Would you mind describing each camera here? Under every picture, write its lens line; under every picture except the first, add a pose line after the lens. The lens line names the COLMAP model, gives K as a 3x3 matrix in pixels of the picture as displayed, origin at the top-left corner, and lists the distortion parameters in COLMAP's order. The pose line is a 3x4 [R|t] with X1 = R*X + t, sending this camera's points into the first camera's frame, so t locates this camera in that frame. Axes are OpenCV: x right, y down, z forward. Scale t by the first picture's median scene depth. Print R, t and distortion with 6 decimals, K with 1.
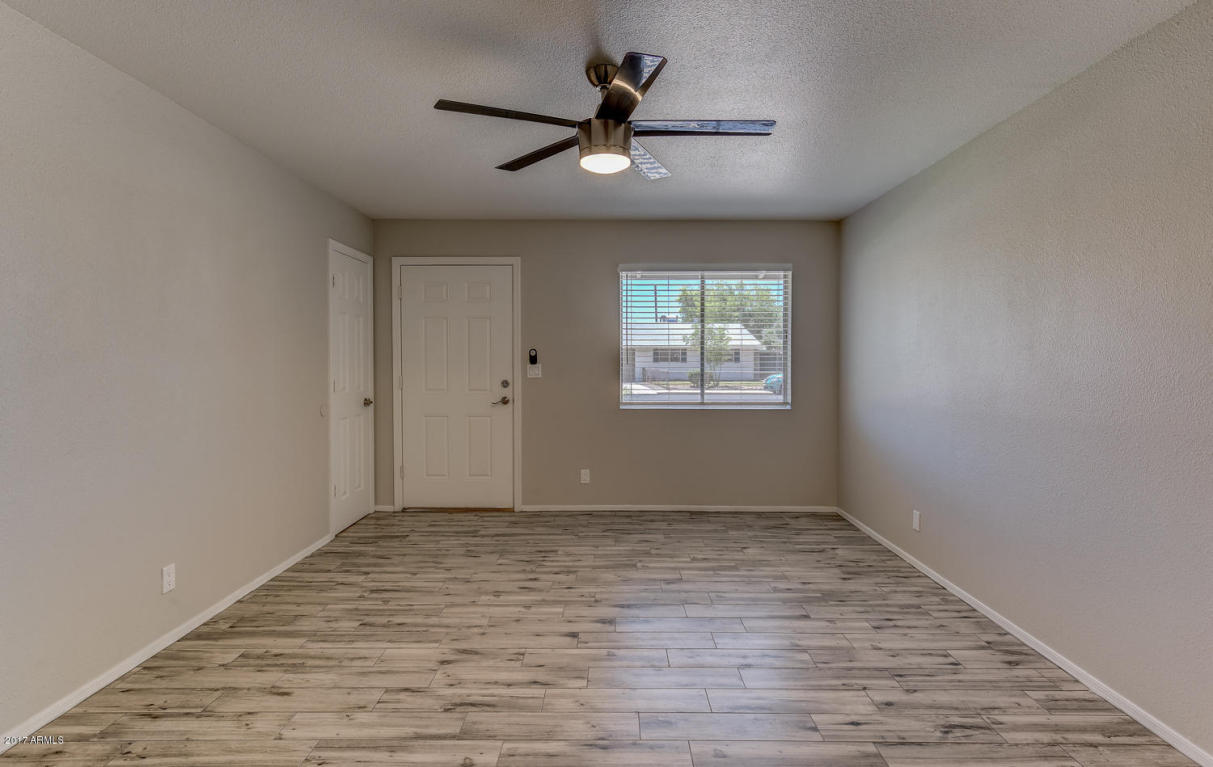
lens RADIAL K [[576.5, 0, 611.6], [0, 576.5, 370.2], [0, 0, 1]] dist [0.003848, 0.001027]
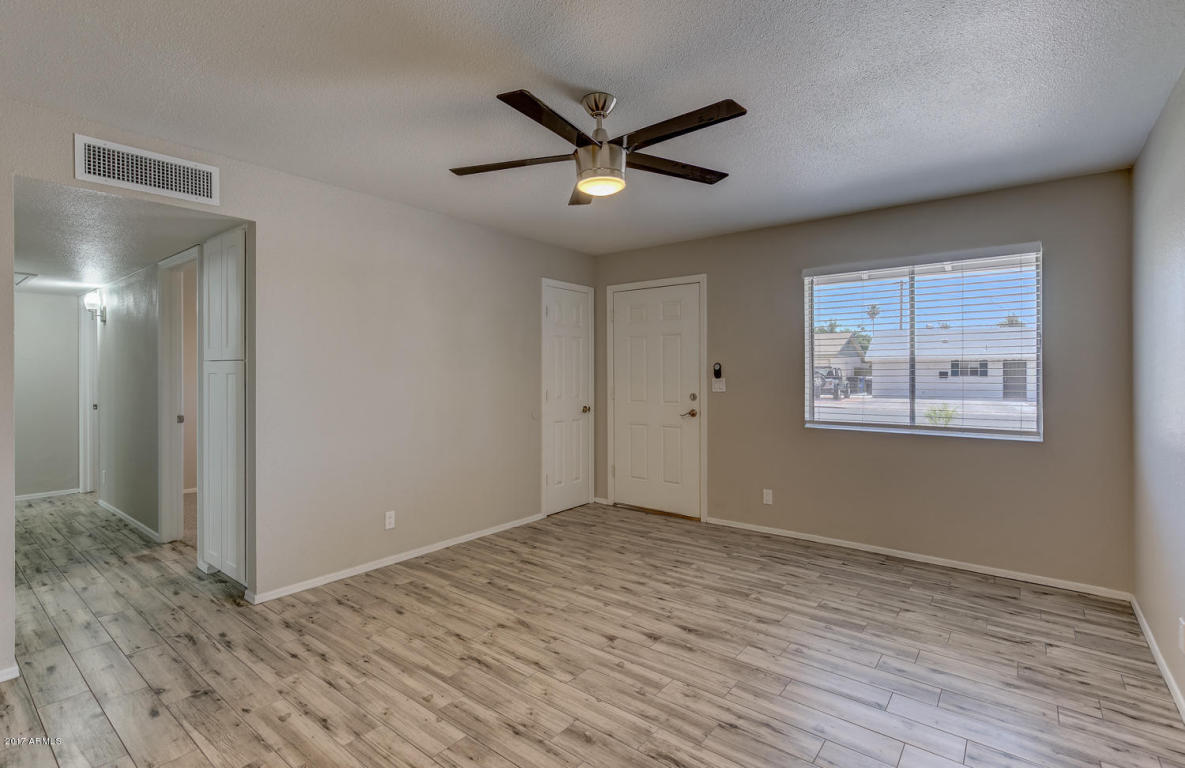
lens RADIAL K [[556.9, 0, 598.0], [0, 556.9, 373.8], [0, 0, 1]] dist [-0.001900, 0.006770]
pose [[0.786643, -0.001355, -0.617406, 0.433458], [-0.009377, 0.999856, -0.014141, -0.003506], [0.617337, 0.016913, 0.786517, 0.150080]]
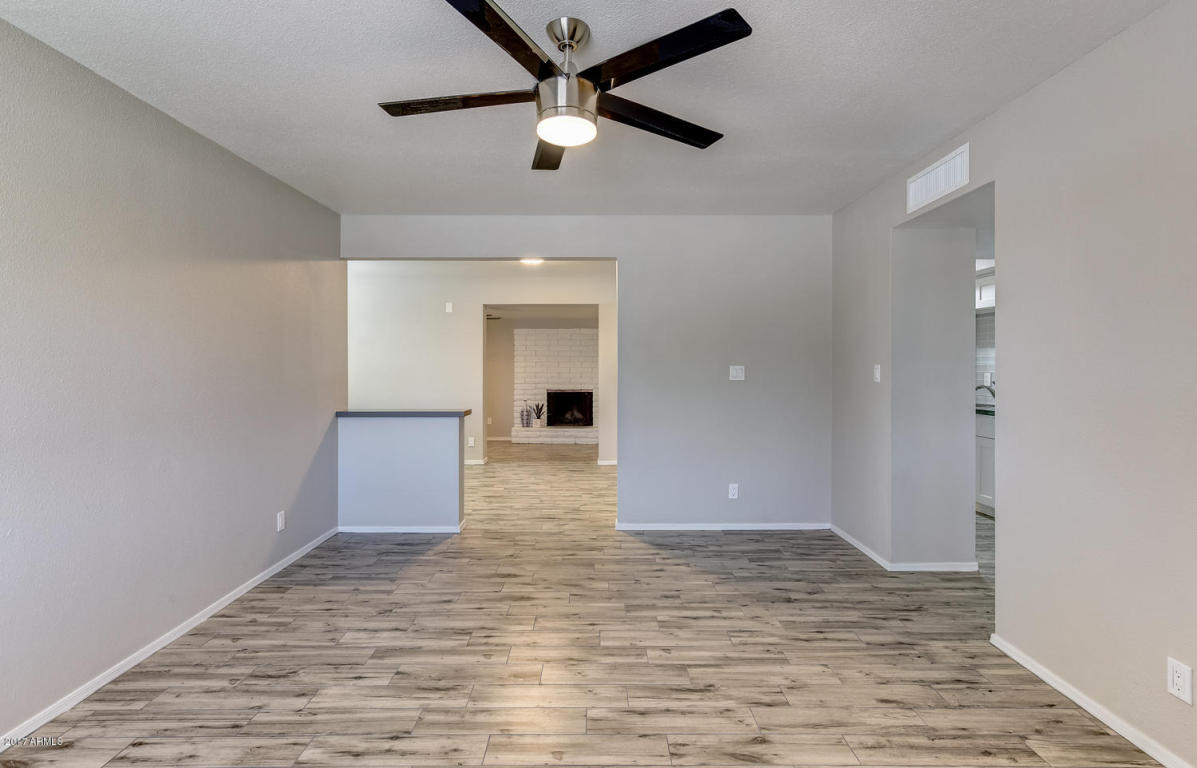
lens RADIAL K [[553.2, 0, 604.7], [0, 553.2, 364.1], [0, 0, 1]] dist [-0.003121, 0.007836]
pose [[-0.999766, -0.001004, -0.021607, -0.035742], [-0.001391, 0.999839, 0.017883, -0.032029], [0.021586, 0.017909, -0.999607, 1.310053]]
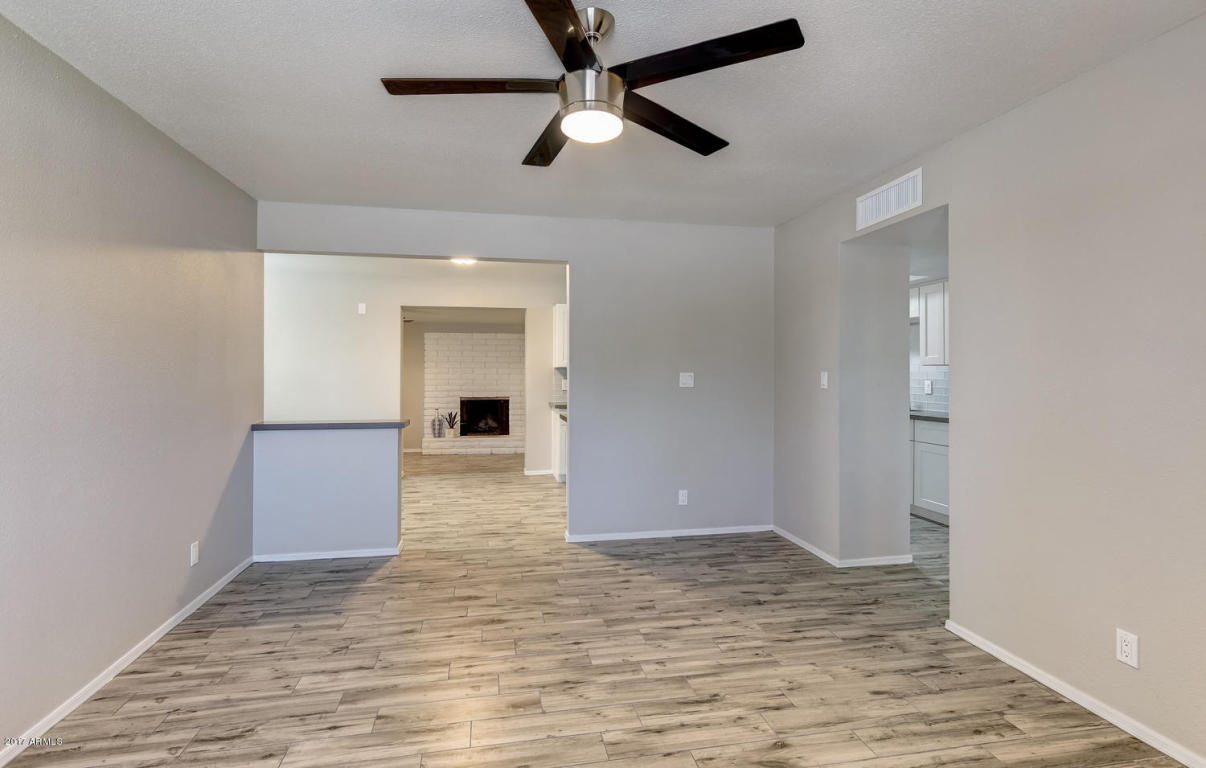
lens RADIAL K [[562.4, 0, 603.1], [0, 562.4, 366.9], [0, 0, 1]] dist [-0.000899, 0.007674]
pose [[-0.978798, -0.004854, -0.204770, 0.096258], [-0.007198, 0.999917, 0.010706, -0.032110], [0.204701, 0.011953, -0.978752, 1.280039]]
